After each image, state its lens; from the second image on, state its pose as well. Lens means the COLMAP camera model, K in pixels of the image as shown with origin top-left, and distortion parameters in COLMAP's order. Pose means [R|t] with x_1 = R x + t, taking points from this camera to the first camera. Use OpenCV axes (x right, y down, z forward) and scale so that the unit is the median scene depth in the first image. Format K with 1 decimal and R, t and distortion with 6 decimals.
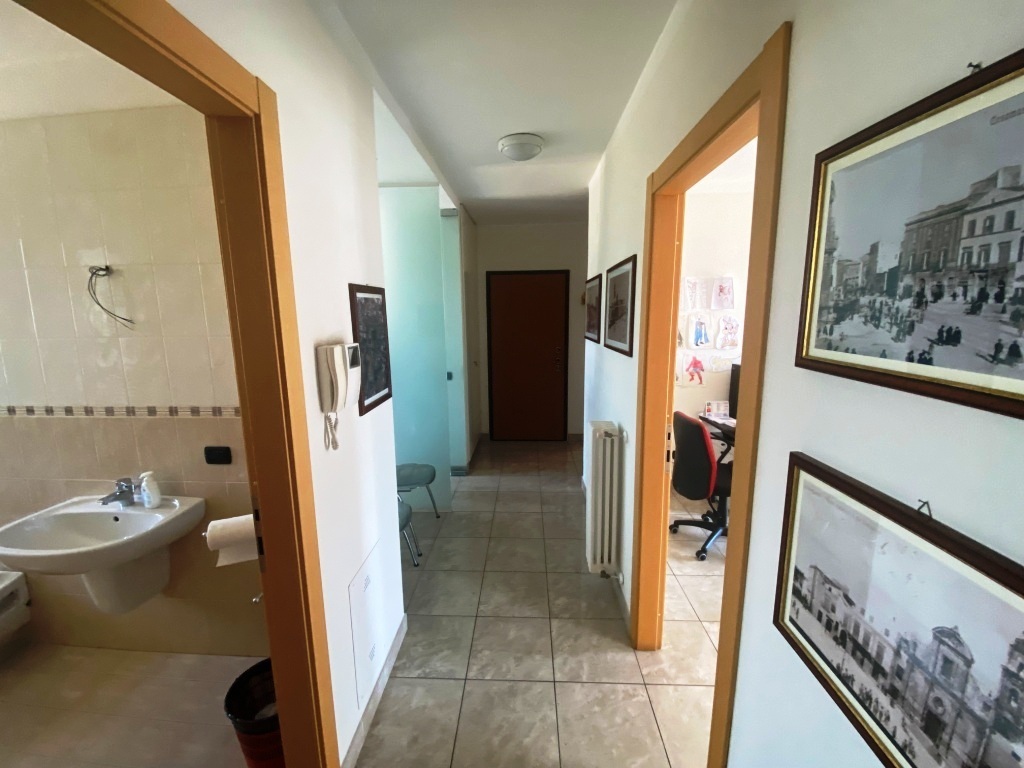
lens RADIAL K [[414.3, 0, 512.0], [0, 414.3, 384.0], [0, 0, 1]] dist [0.027130, -0.022778]
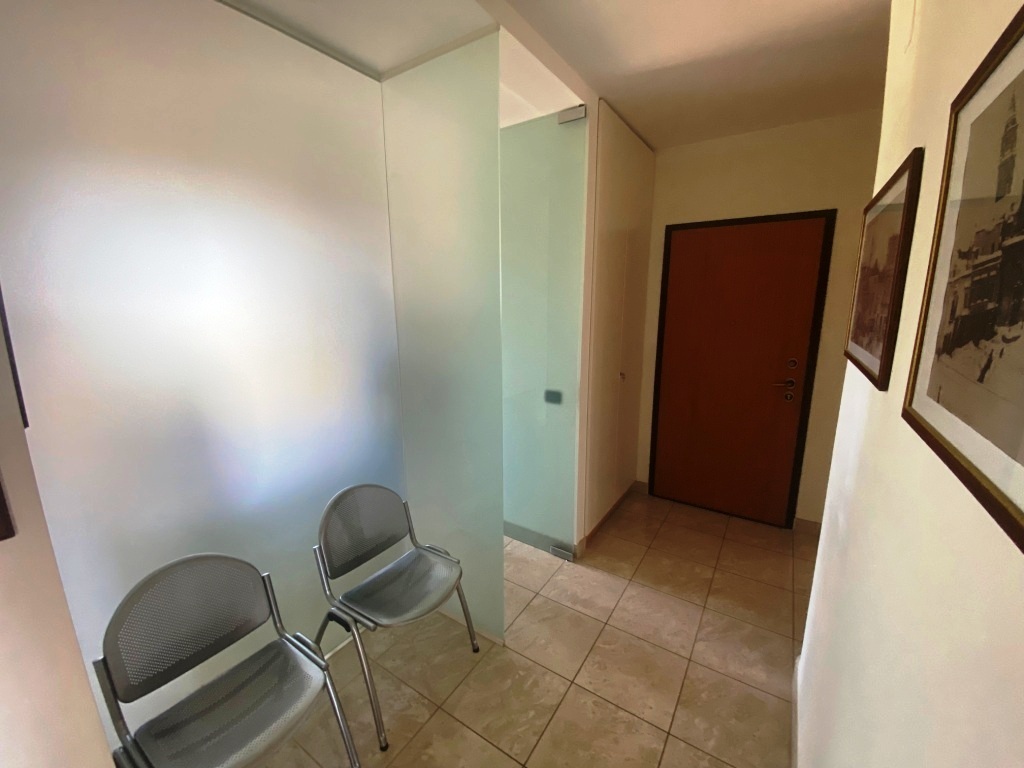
lens RADIAL K [[419.9, 0, 496.7], [0, 419.9, 382.2], [0, 0, 1]] dist [0.000632, -0.015144]
pose [[0.844548, 0.105187, -0.525046, 0.096189], [-0.088919, 0.994452, 0.056199, -0.070001], [0.528045, -0.000776, 0.849216, 0.439580]]
